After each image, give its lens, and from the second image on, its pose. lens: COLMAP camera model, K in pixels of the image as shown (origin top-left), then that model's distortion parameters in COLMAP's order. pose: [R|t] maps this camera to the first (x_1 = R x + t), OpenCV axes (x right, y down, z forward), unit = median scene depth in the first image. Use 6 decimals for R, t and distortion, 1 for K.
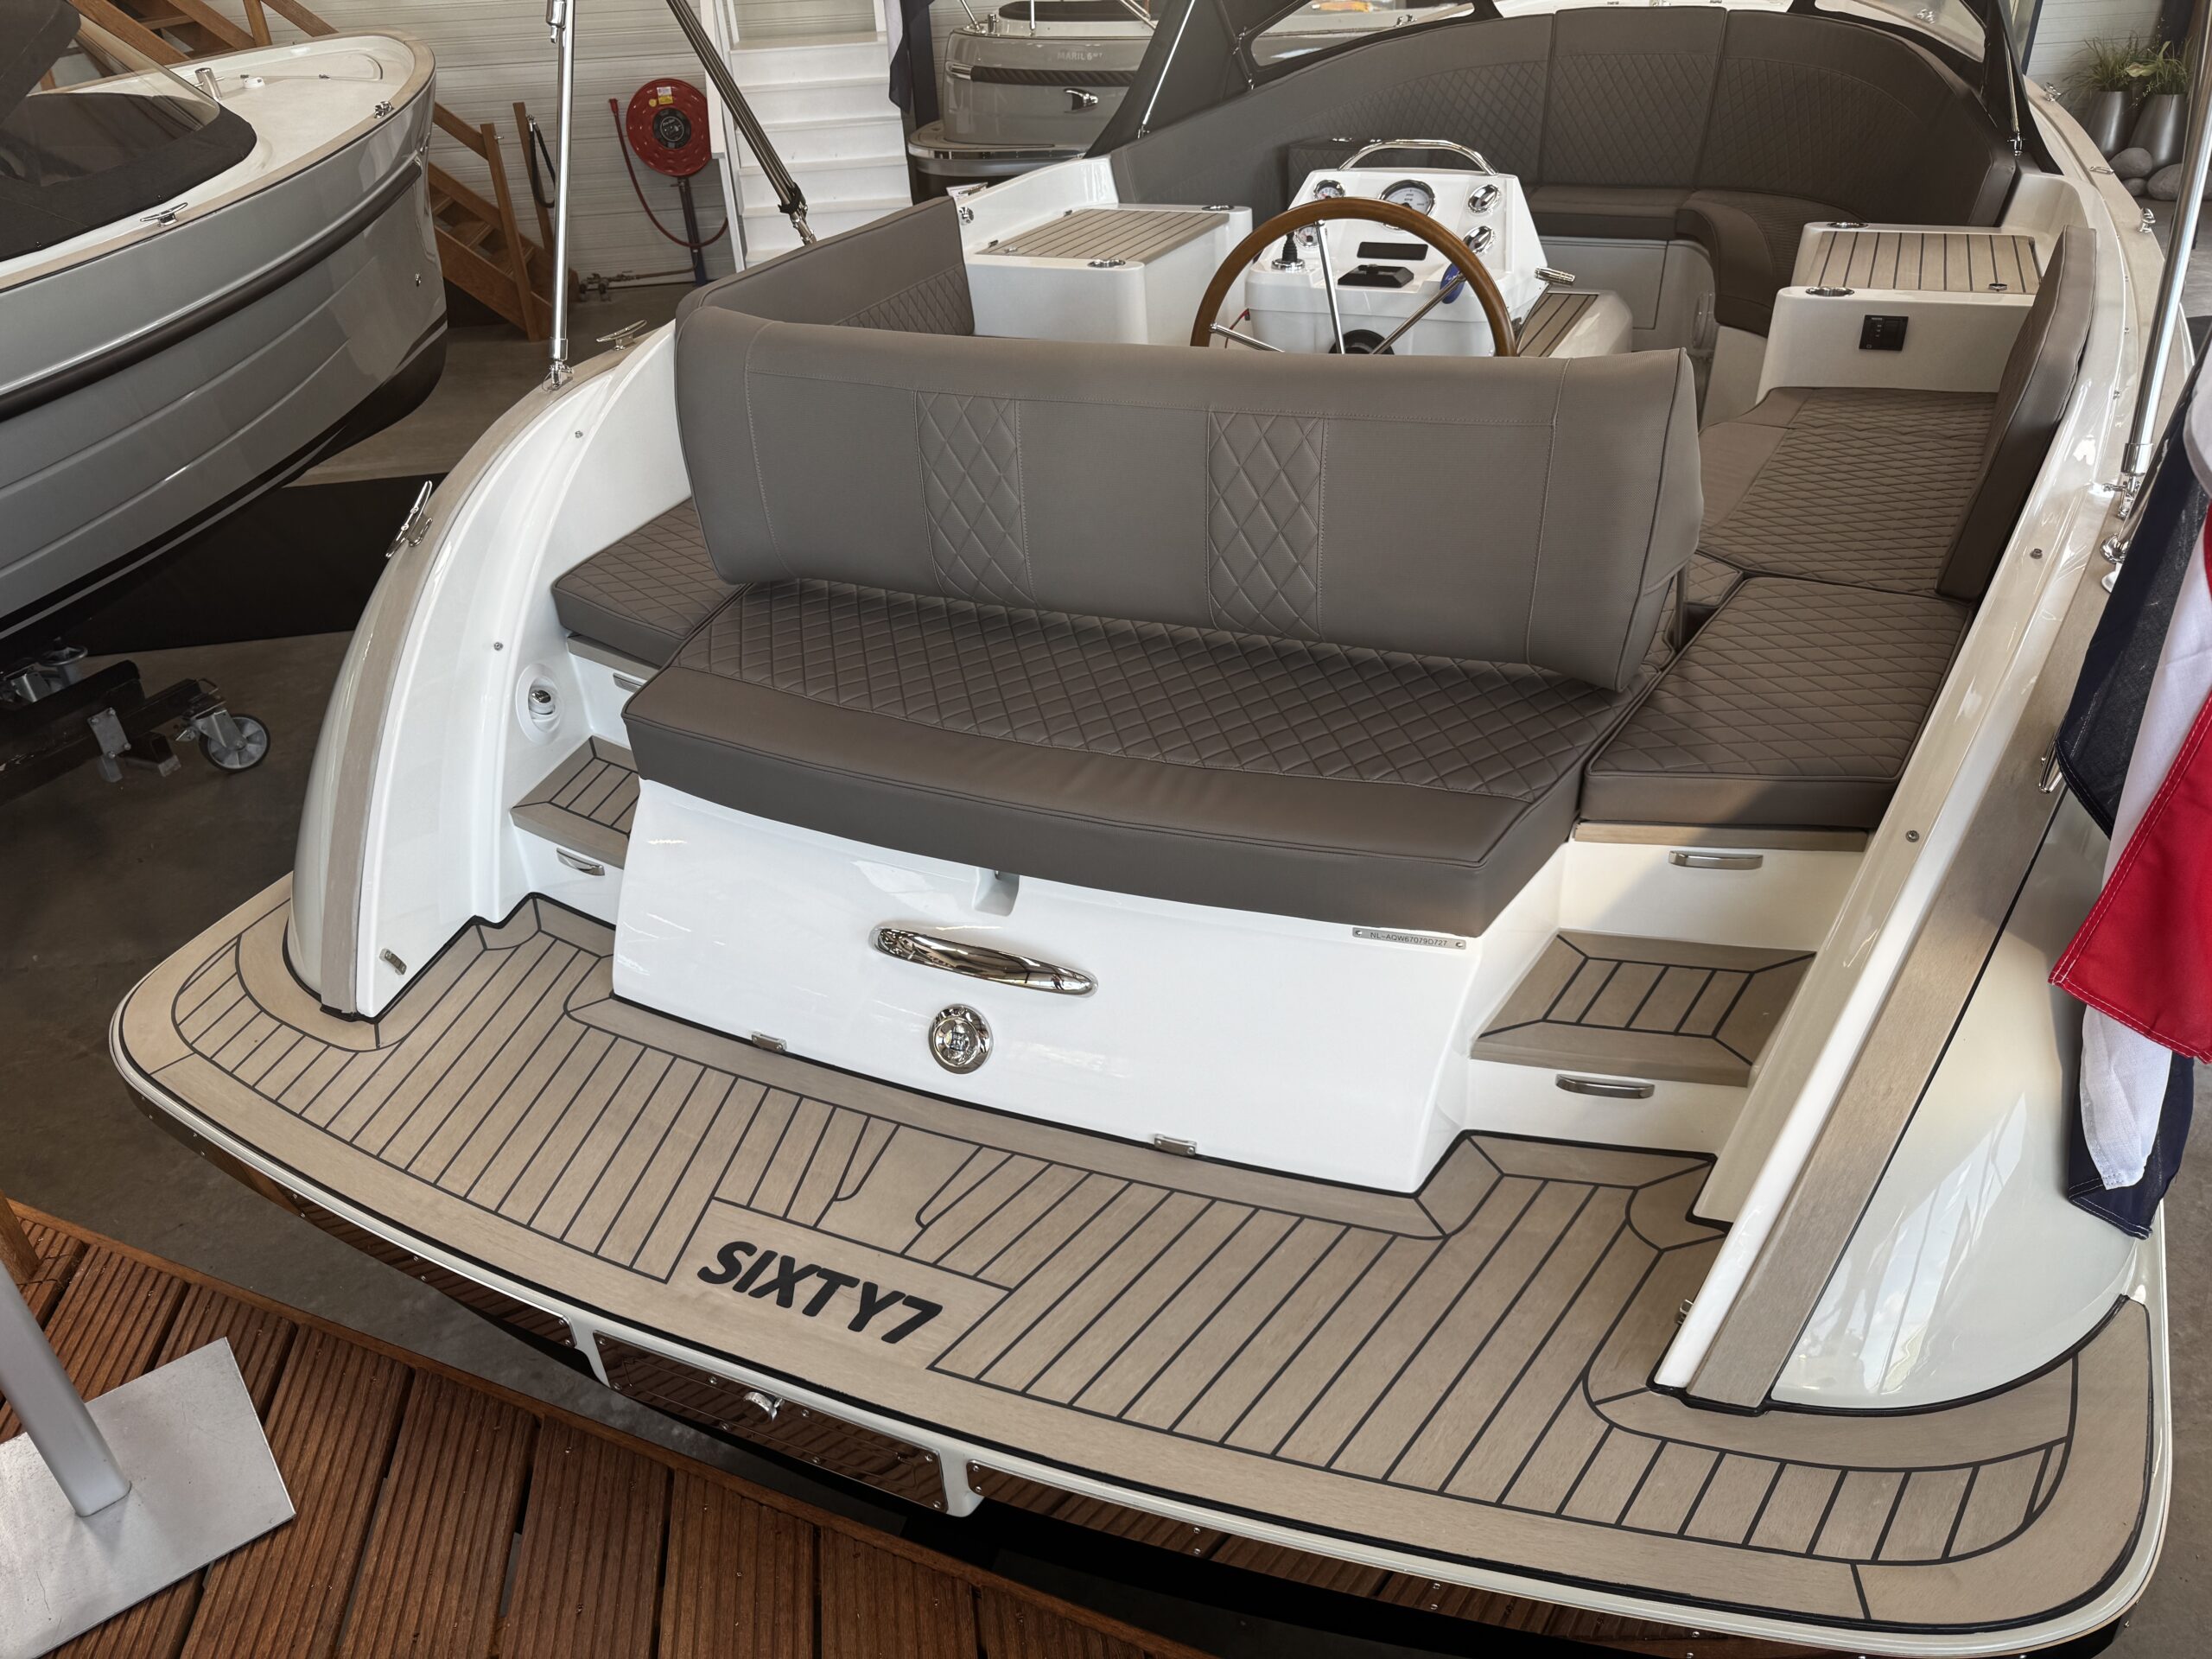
lens RADIAL K [[1561.8, 0, 1106.0], [0, 1561.8, 829.5], [0, 0, 1]] dist [-0.009374, -0.003630]
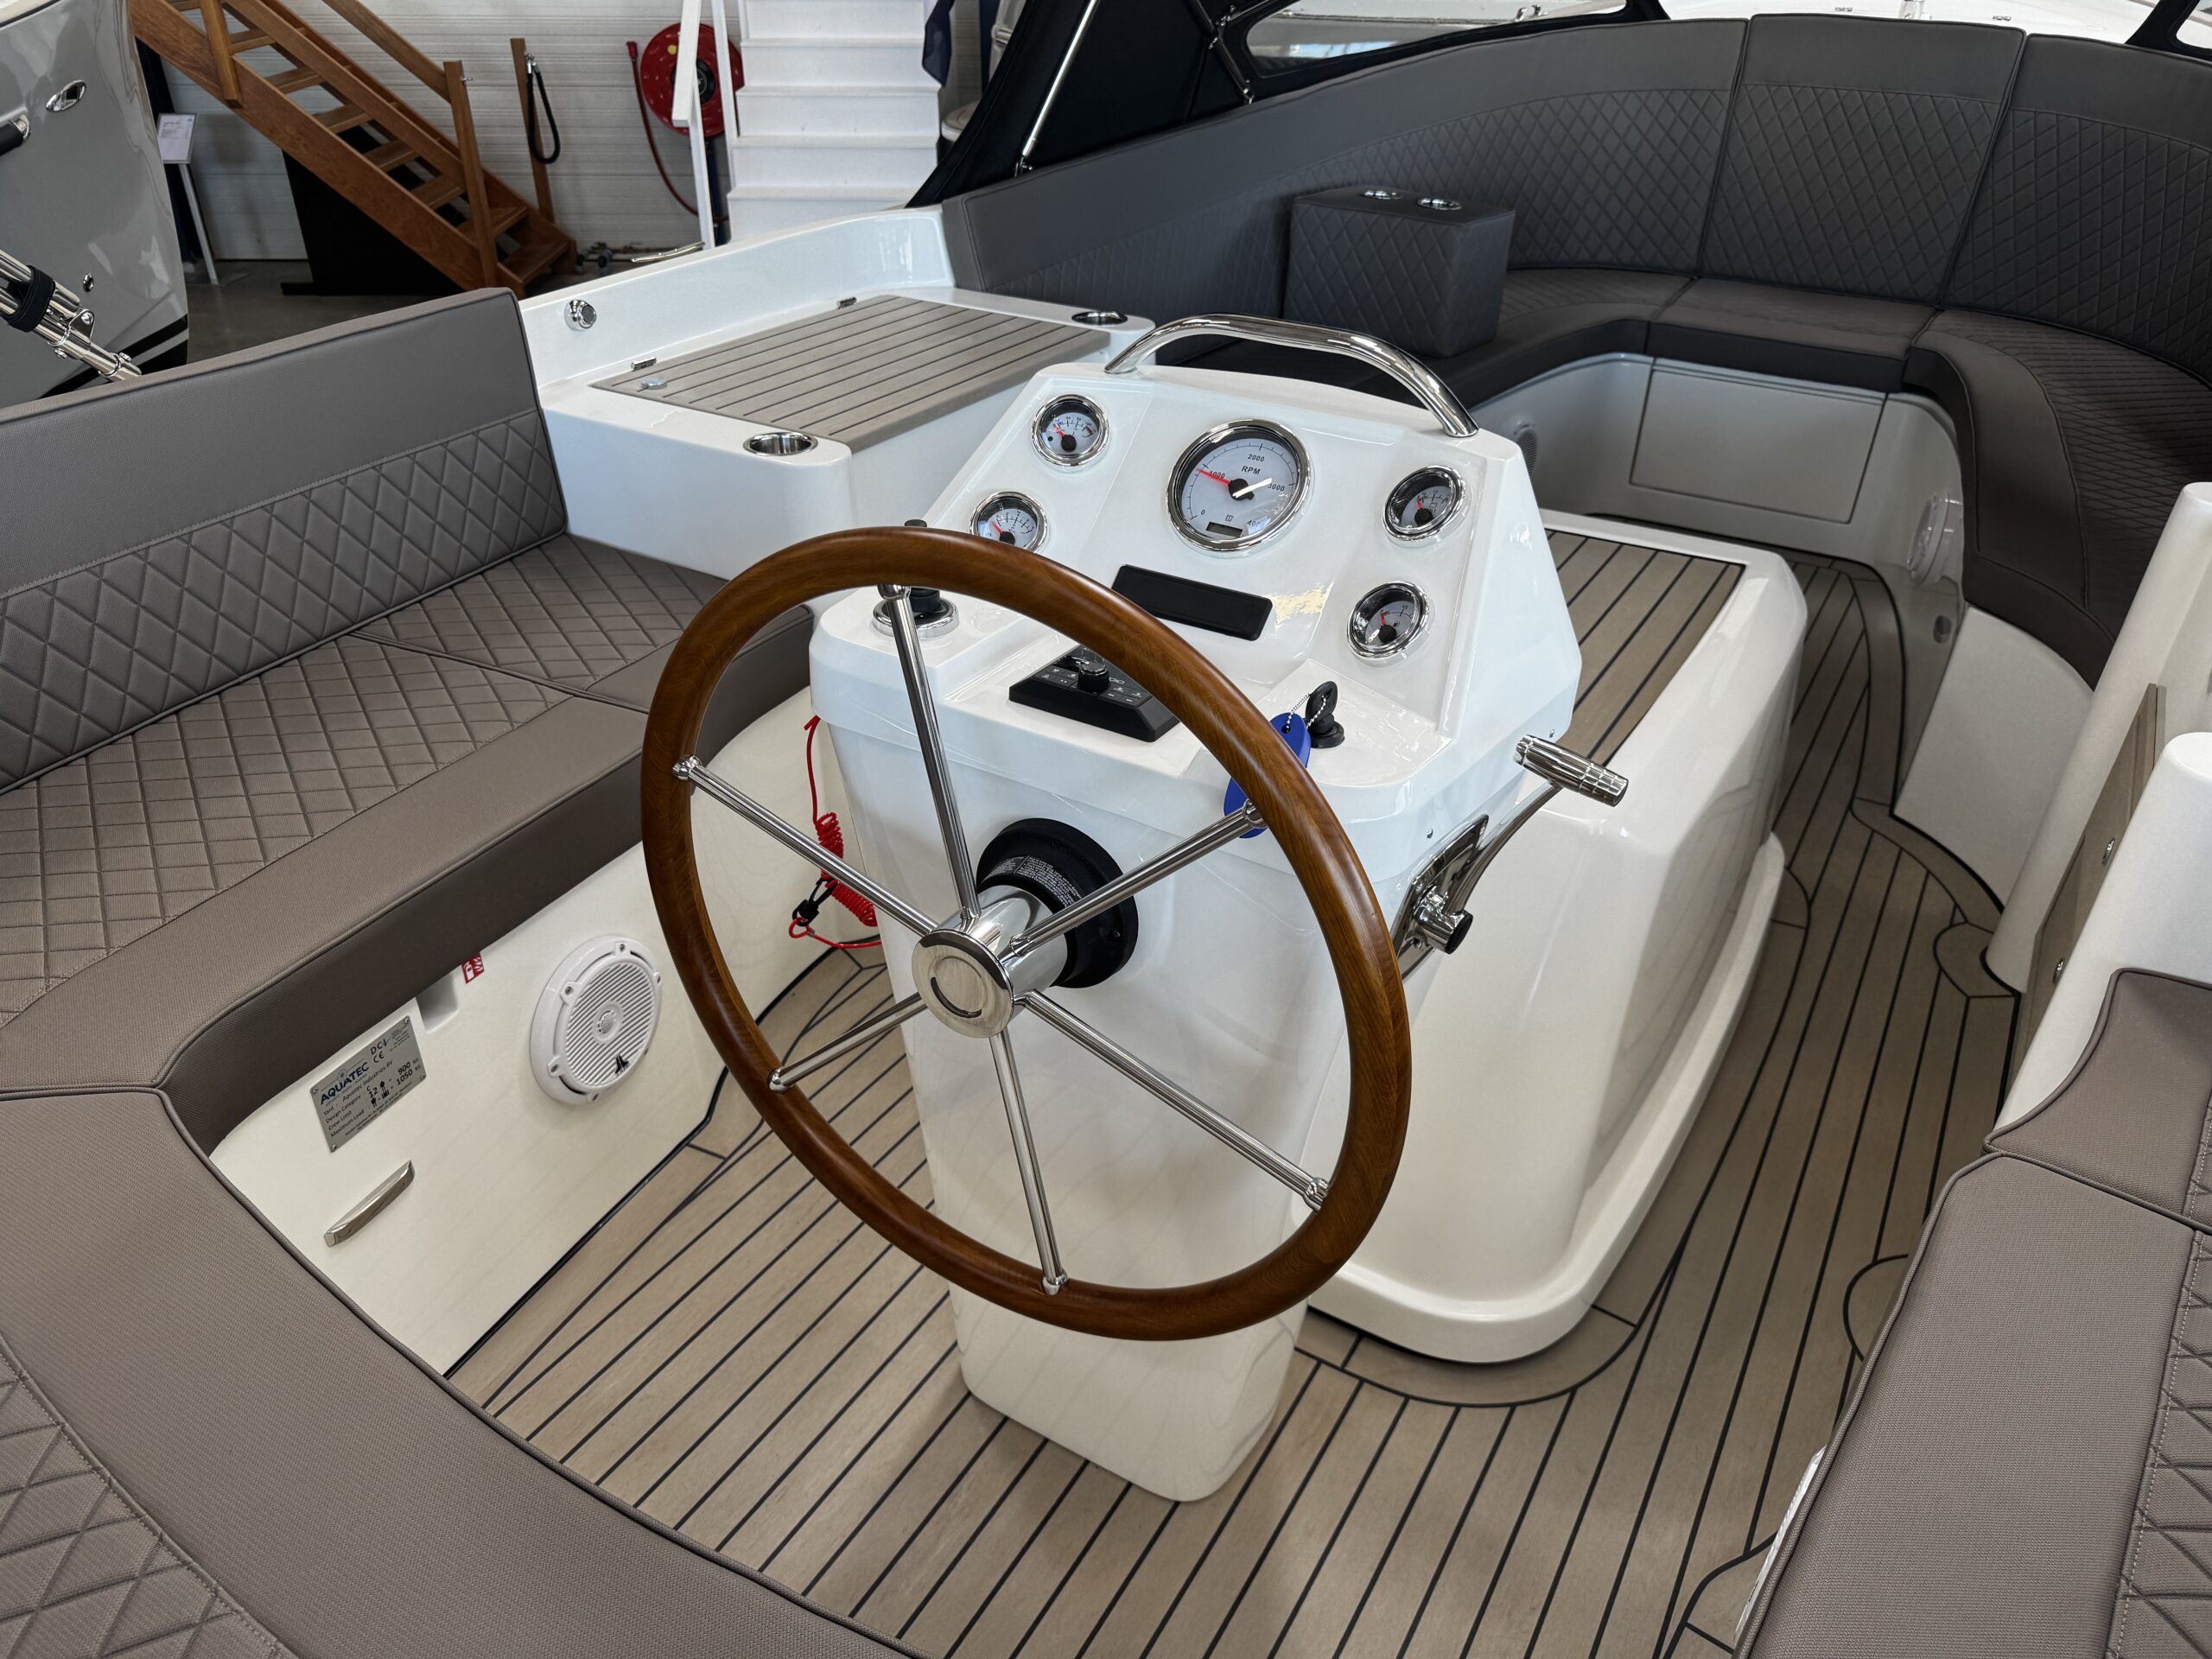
lens RADIAL K [[1561.8, 0, 1106.0], [0, 1561.8, 829.5], [0, 0, 1]] dist [-0.009374, -0.003630]
pose [[0.991401, 0.108269, -0.073503, 0.132099], [-0.106978, 0.994033, 0.021293, -0.214392], [0.075370, -0.013247, 0.997068, 0.406779]]
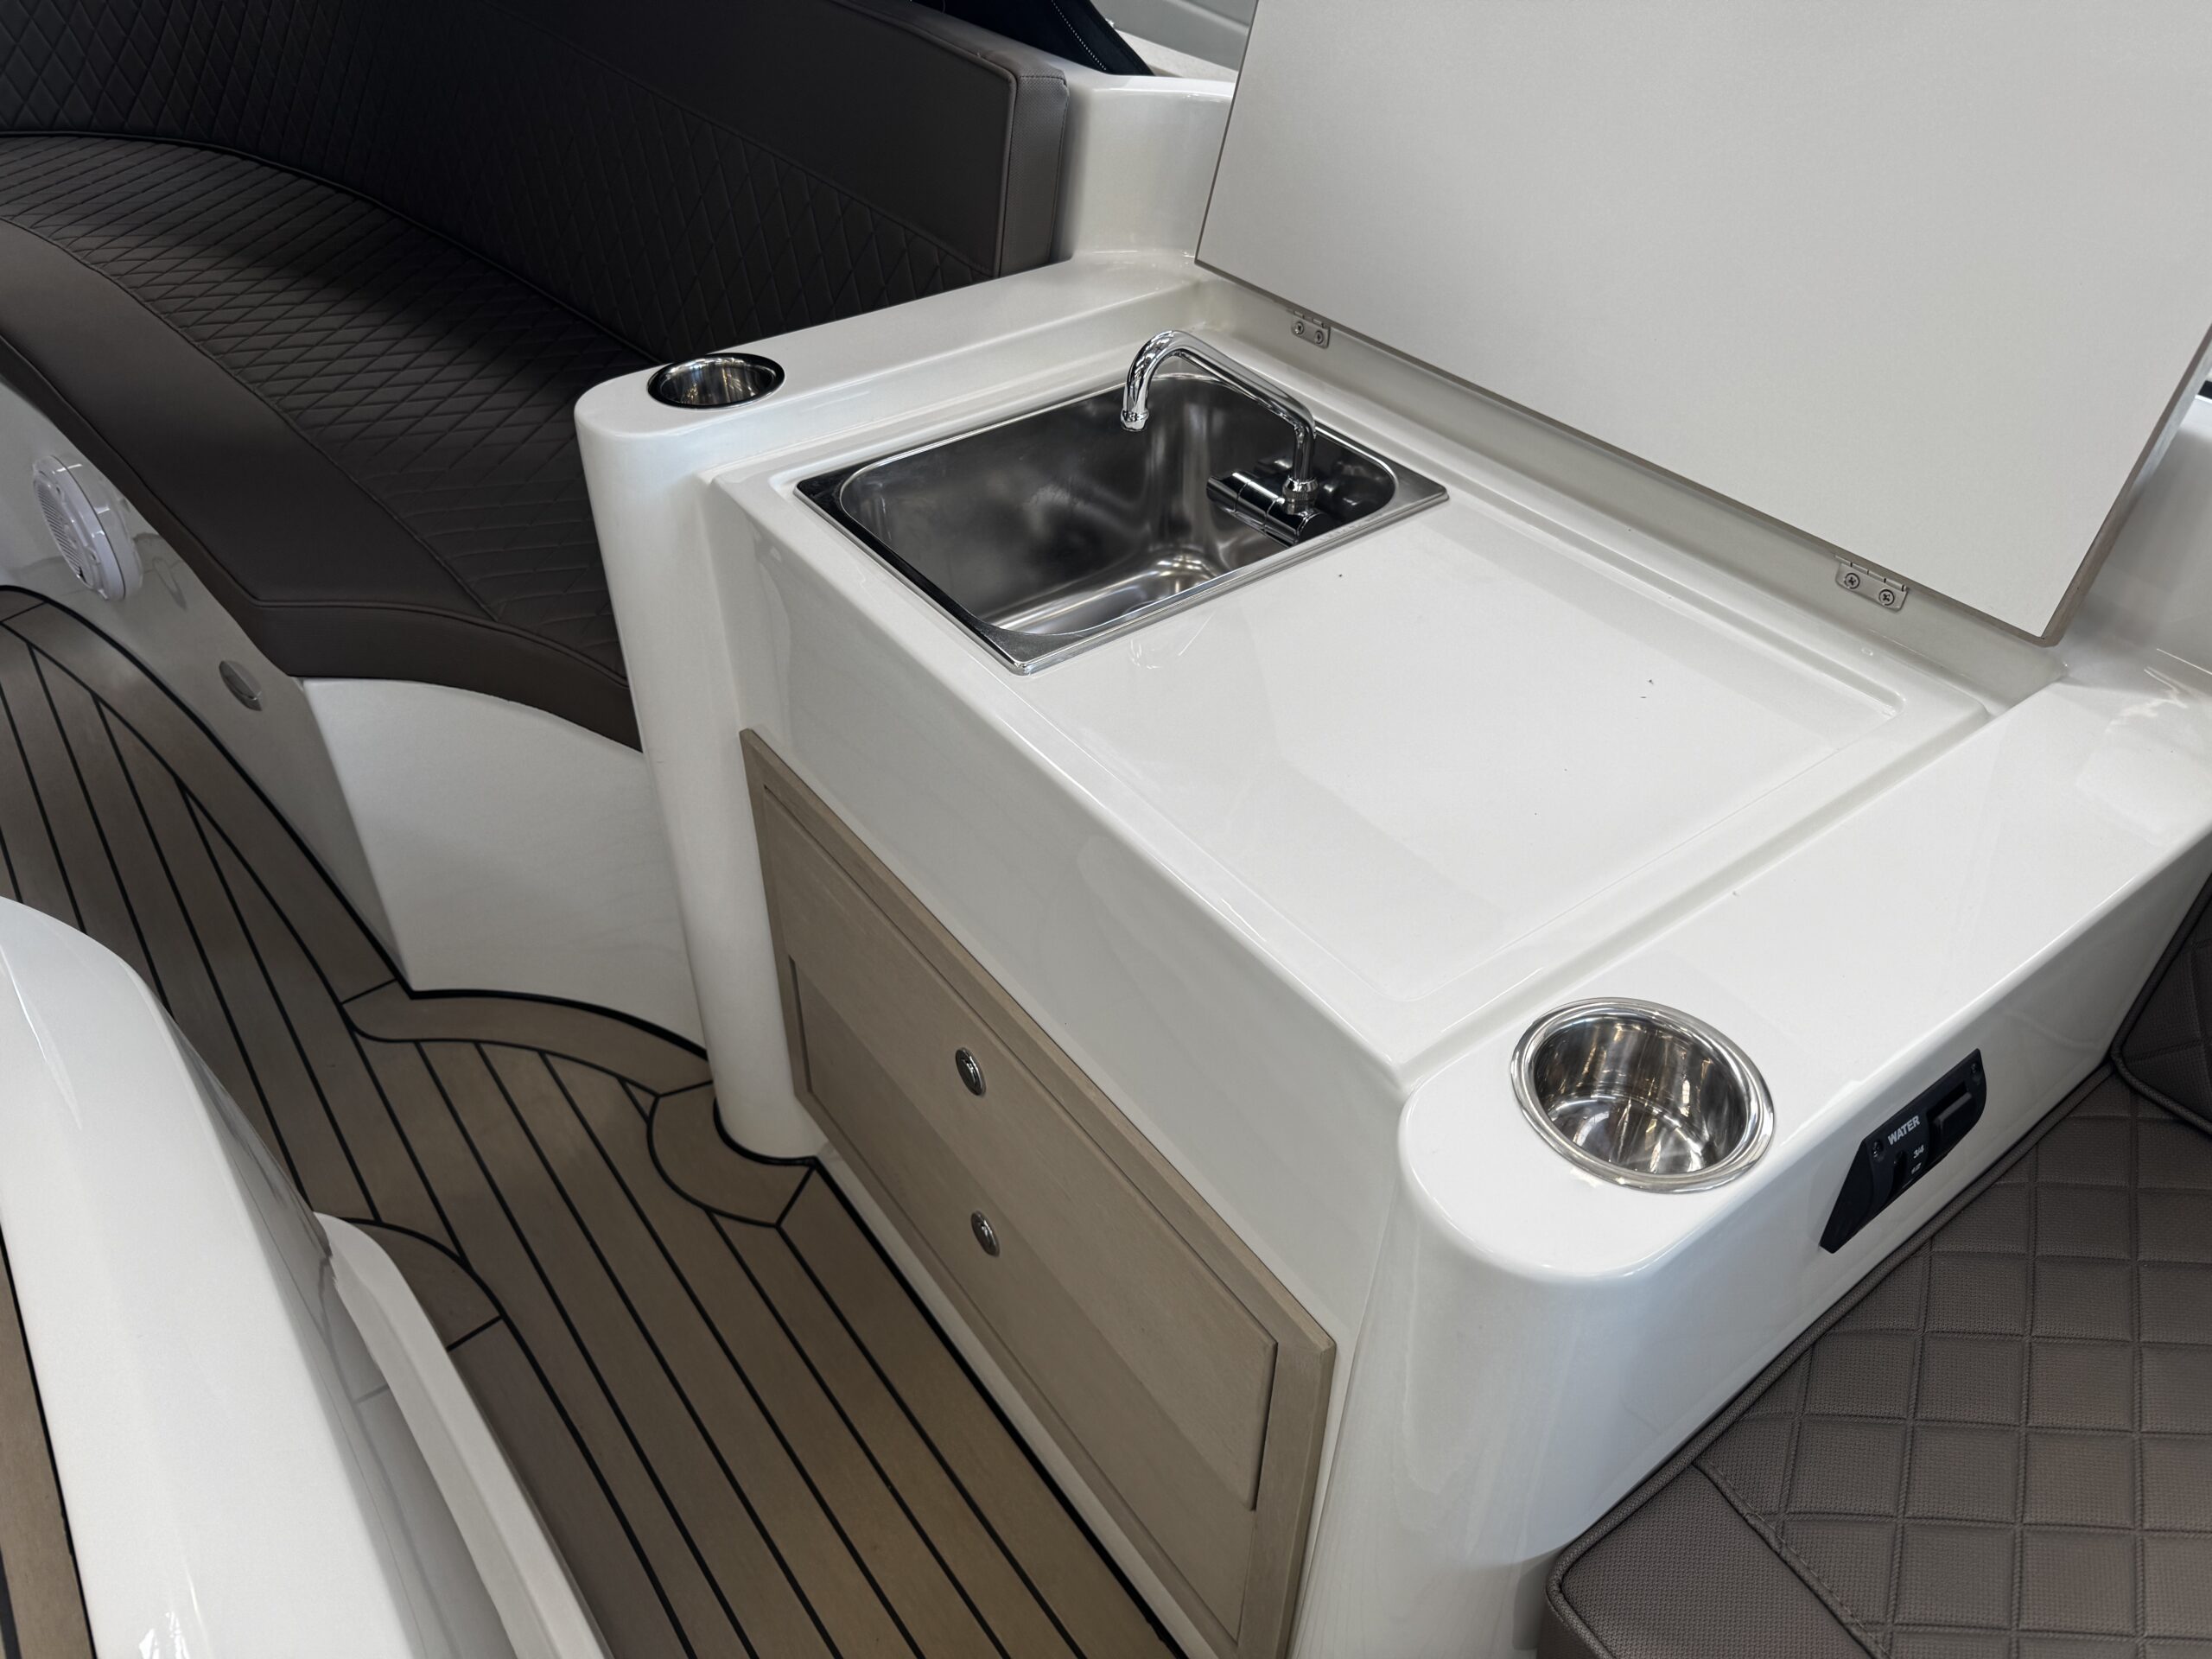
lens RADIAL K [[1561.8, 0, 1106.0], [0, 1561.8, 829.5], [0, 0, 1]] dist [-0.009374, -0.003630]
pose [[0.486010, -0.527365, 0.696908, 0.225040], [0.432306, 0.838097, 0.332724, -0.318161], [-0.759543, 0.139571, 0.635306, 0.649061]]
